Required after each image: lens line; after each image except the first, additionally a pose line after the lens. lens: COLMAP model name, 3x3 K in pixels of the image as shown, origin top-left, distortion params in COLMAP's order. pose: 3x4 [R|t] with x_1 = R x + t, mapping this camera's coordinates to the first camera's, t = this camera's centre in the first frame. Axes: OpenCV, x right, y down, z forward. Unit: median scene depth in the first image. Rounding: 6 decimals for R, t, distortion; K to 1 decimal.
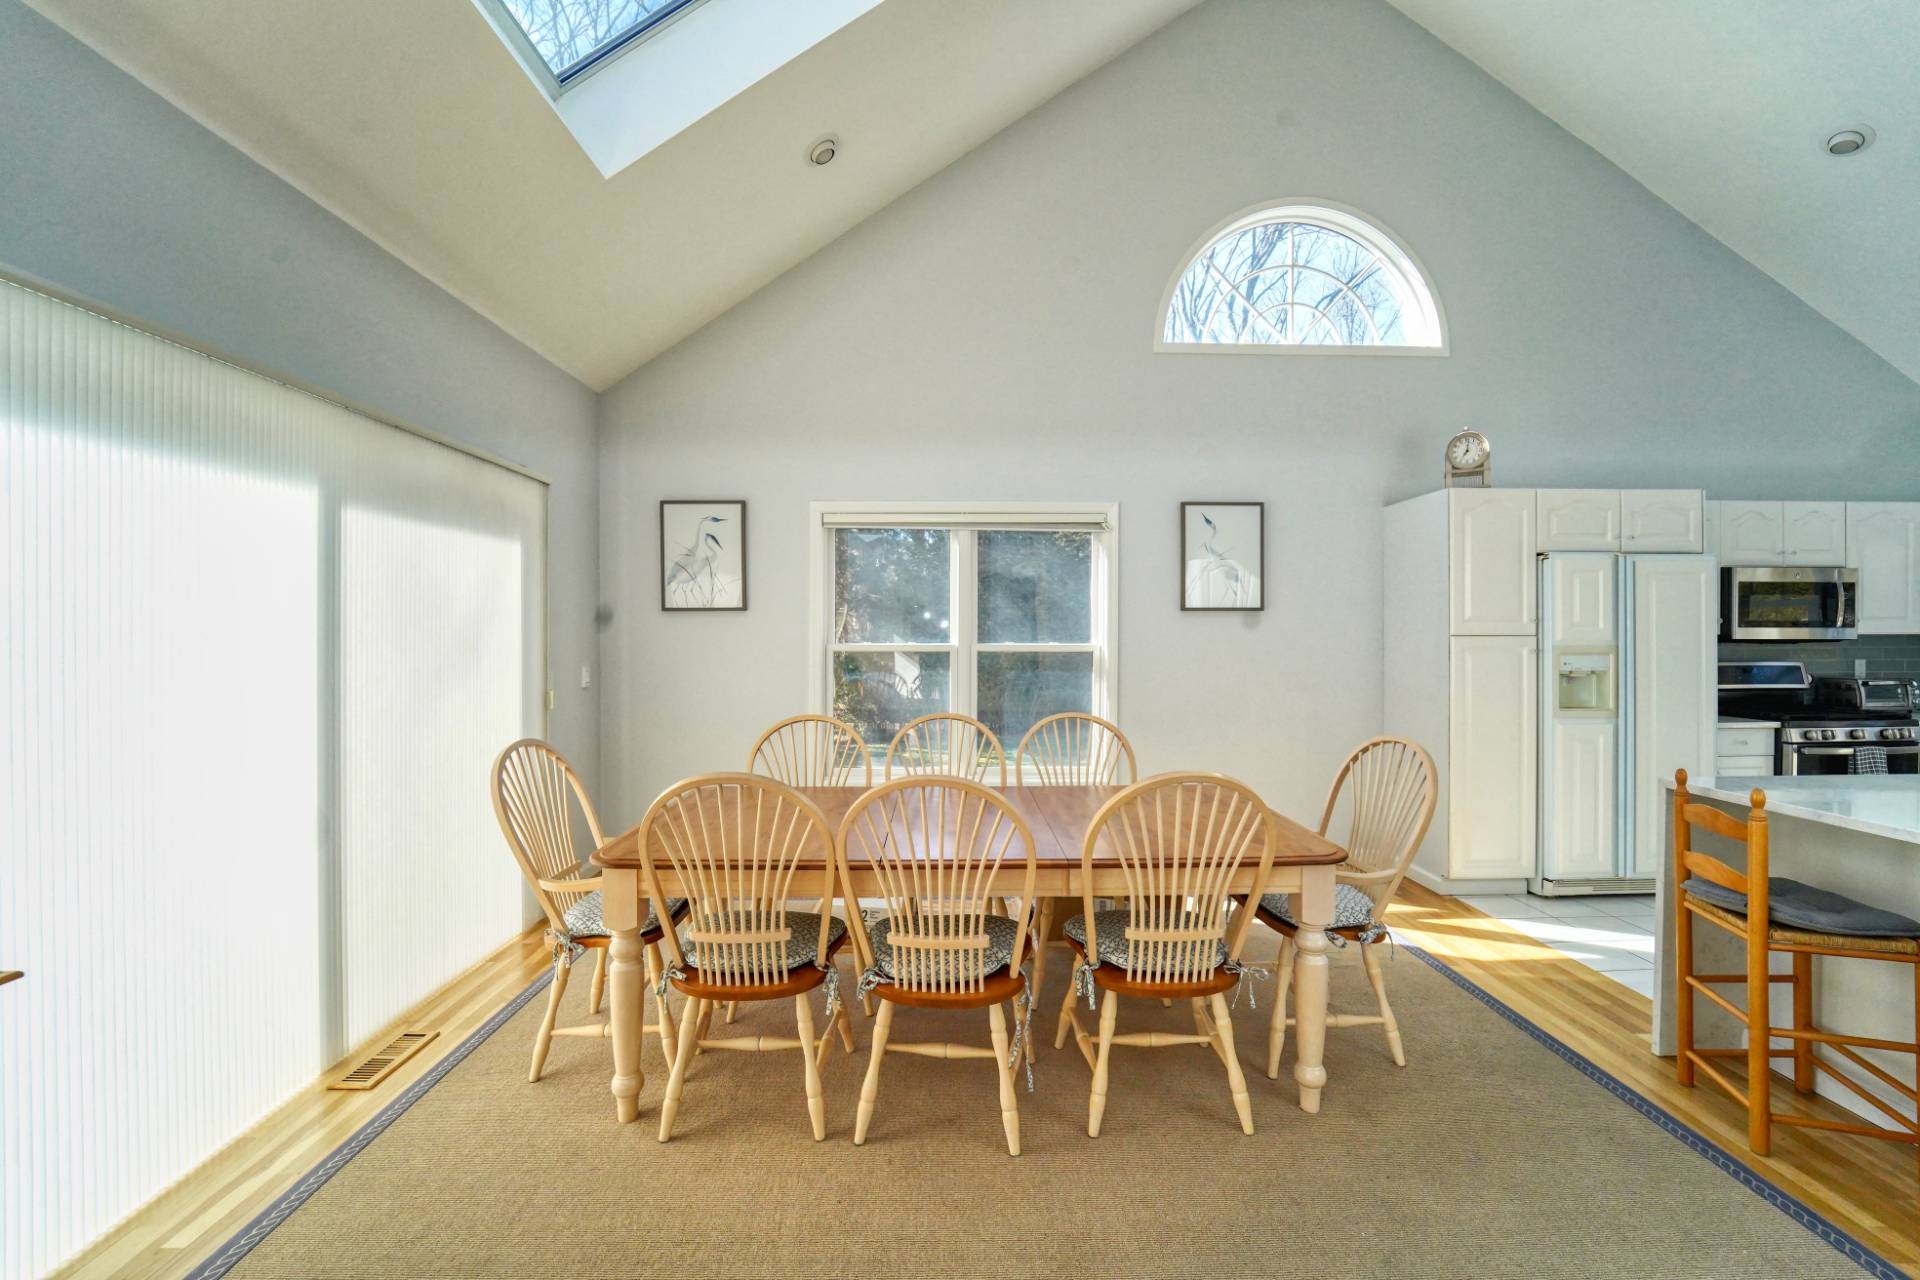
lens RADIAL K [[784.4, 0, 957.4], [0, 784.4, 637.3], [0, 0, 1]] dist [-0.024137, 0.001514]
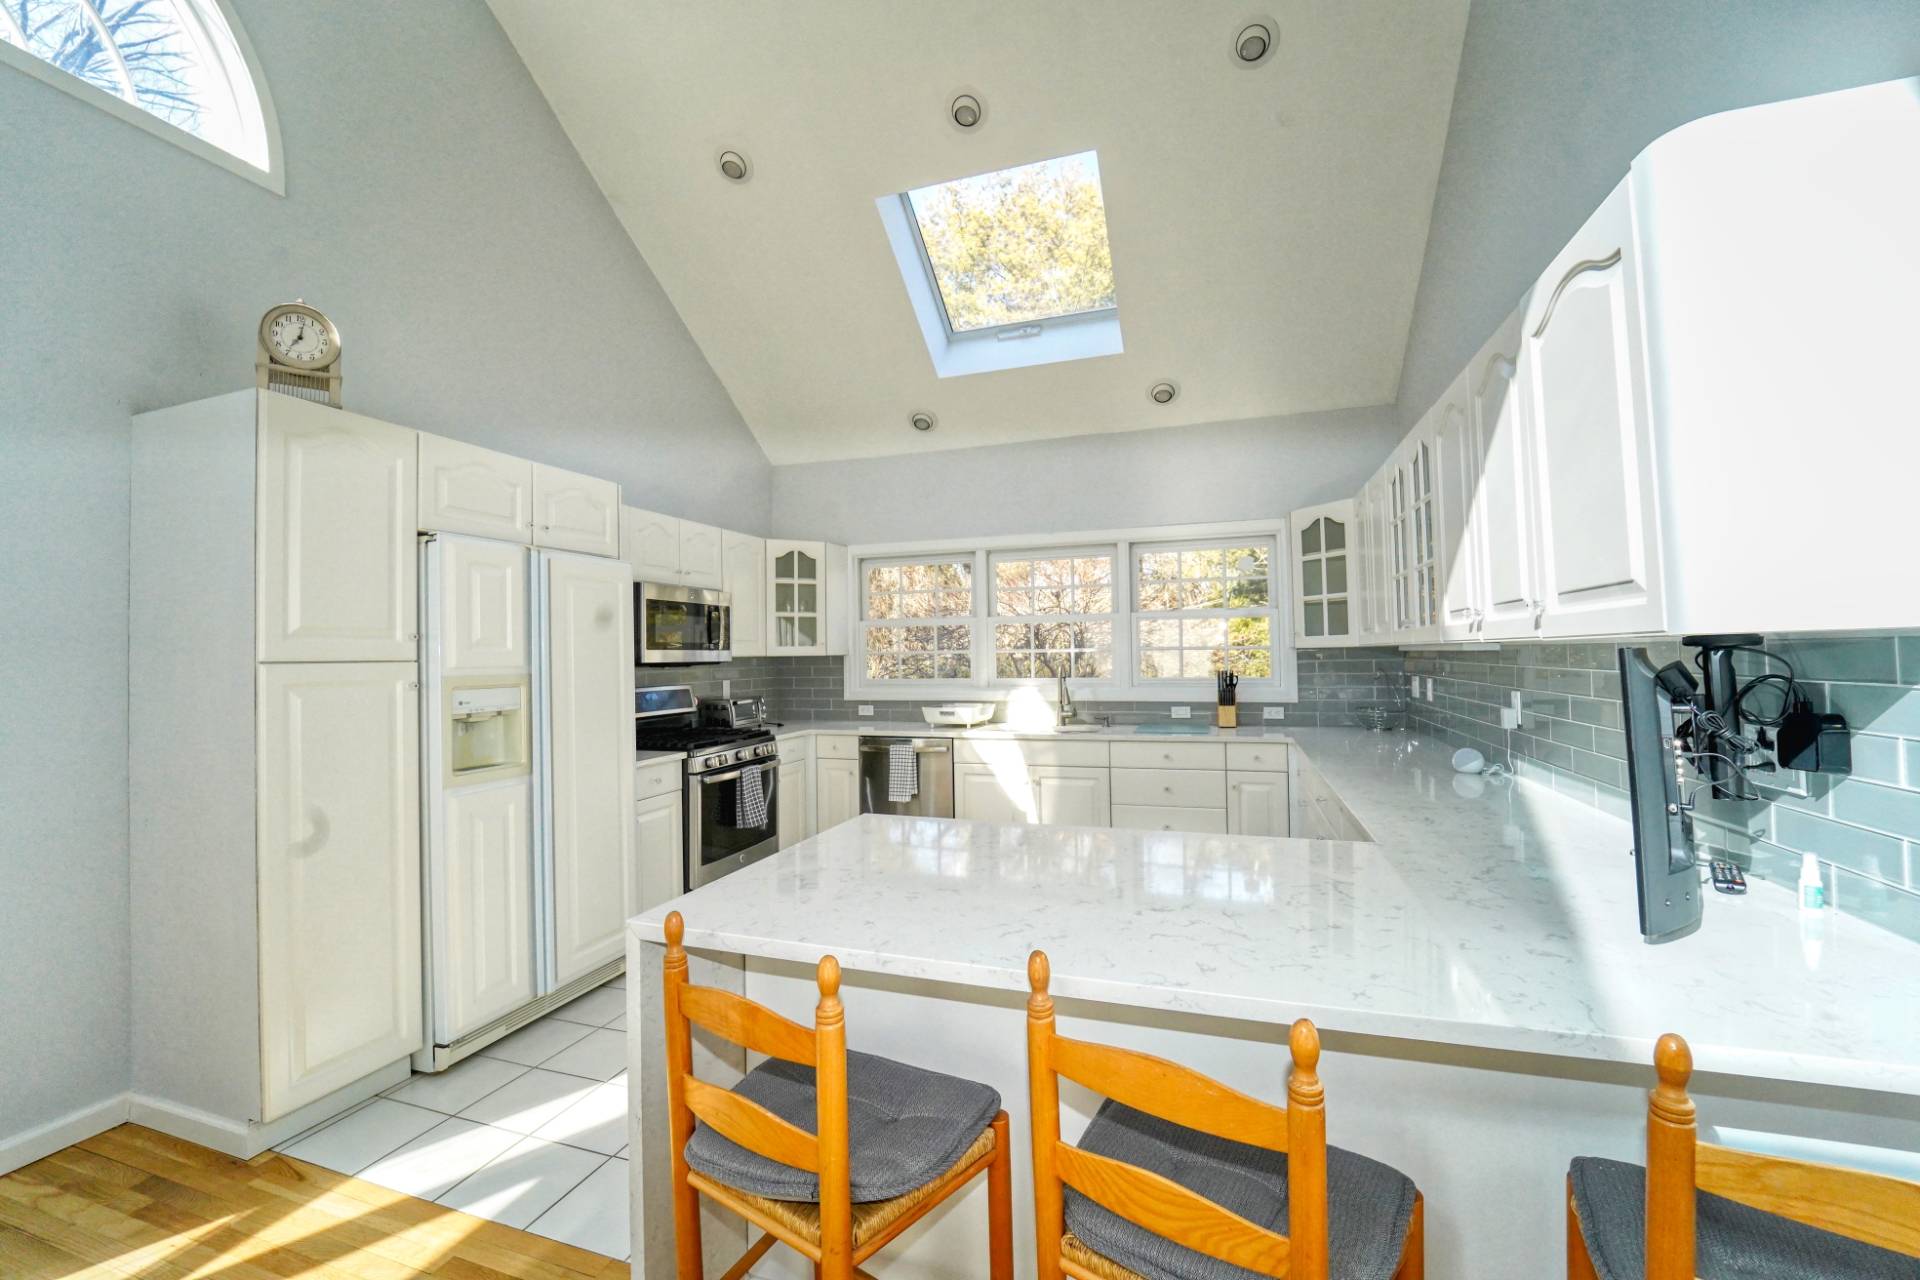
lens RADIAL K [[784.4, 0, 962.2], [0, 784.4, 633.7], [0, 0, 1]] dist [-0.024137, 0.001514]
pose [[0.332244, 0.021277, 0.942954, 0.297703], [0.024707, 0.999206, -0.031252, 0.006391], [-0.942870, 0.033681, 0.331454, 0.369812]]
